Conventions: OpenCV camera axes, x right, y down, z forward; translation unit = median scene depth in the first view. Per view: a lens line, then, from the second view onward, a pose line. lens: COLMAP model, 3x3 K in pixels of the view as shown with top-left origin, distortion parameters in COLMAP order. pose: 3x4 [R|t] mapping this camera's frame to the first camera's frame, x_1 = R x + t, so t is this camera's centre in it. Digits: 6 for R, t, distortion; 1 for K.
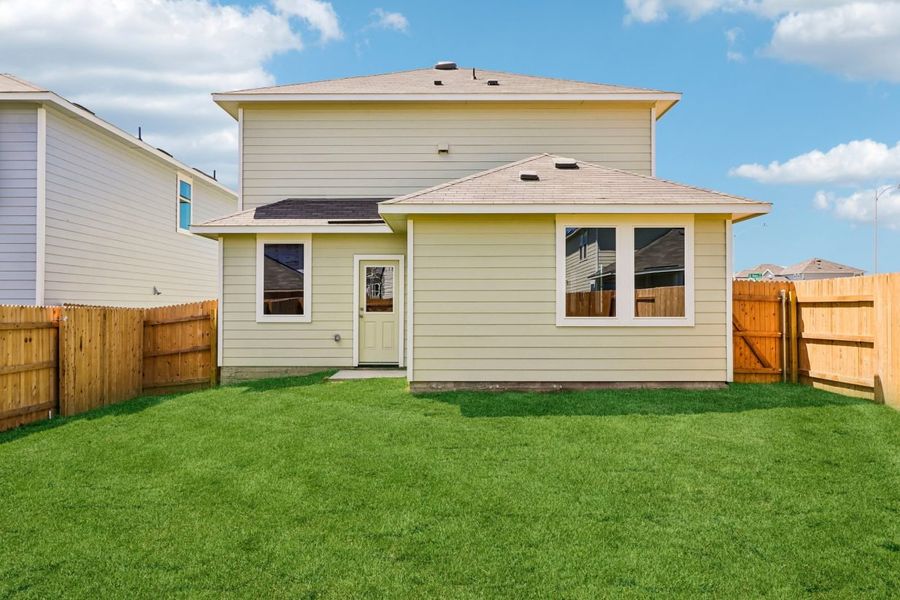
lens RADIAL K [[643.9, 0, 449.5], [0, 643.9, 298.4], [0, 0, 1]] dist [0.020918, 0.002776]
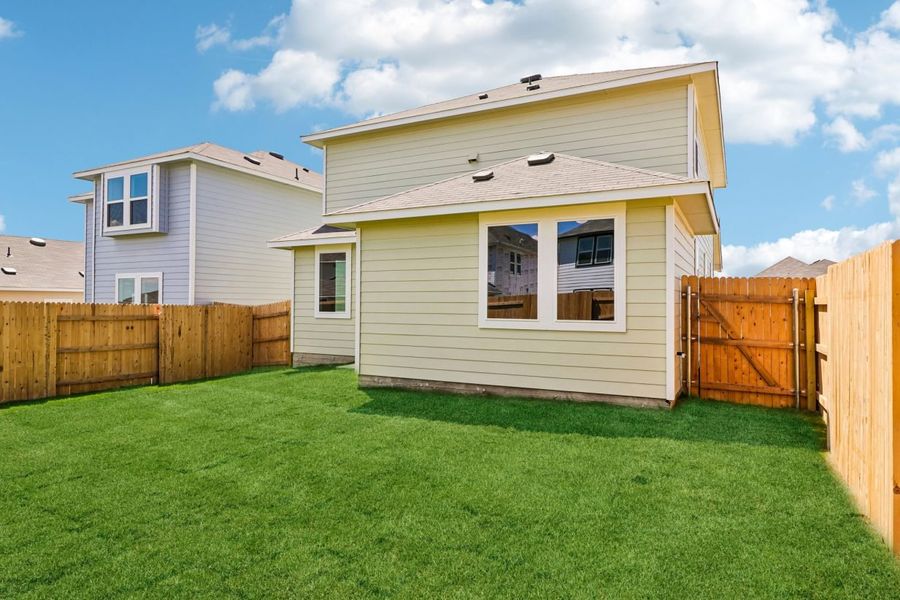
lens RADIAL K [[542.9, 0, 445.1], [0, 542.9, 296.5], [0, 0, 1]] dist [0.023780, 0.002636]
pose [[0.886276, -0.000405, -0.463157, 0.447490], [0.000554, 1.000000, 0.000184, -0.003867], [0.463157, -0.000420, 0.886276, 0.219128]]
